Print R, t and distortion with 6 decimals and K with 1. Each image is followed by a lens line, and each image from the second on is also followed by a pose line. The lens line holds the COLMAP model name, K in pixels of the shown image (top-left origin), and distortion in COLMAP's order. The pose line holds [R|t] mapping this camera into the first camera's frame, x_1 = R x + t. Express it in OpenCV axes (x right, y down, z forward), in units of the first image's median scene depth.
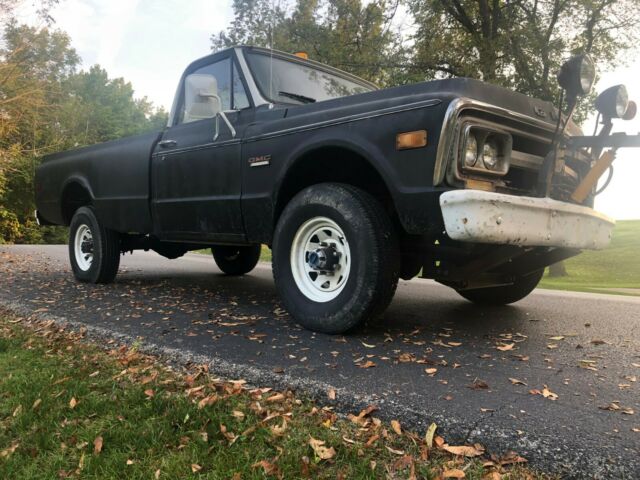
lens RADIAL K [[514.8, 0, 325.7], [0, 514.8, 244.5], [0, 0, 1]] dist [0.031851, -0.031176]
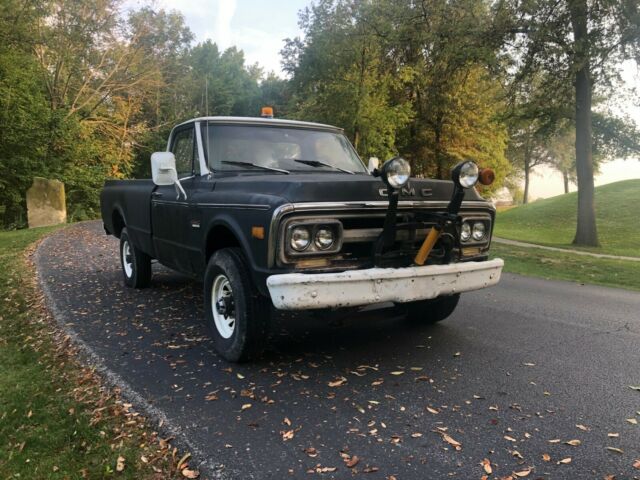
lens RADIAL K [[514.8, 0, 325.2], [0, 514.8, 238.1], [0, 0, 1]] dist [0.031851, -0.031176]
pose [[0.974588, -0.005697, -0.223931, 0.491292], [0.022782, 0.997014, 0.073787, -0.216156], [0.222842, -0.077014, 0.971808, -0.213609]]
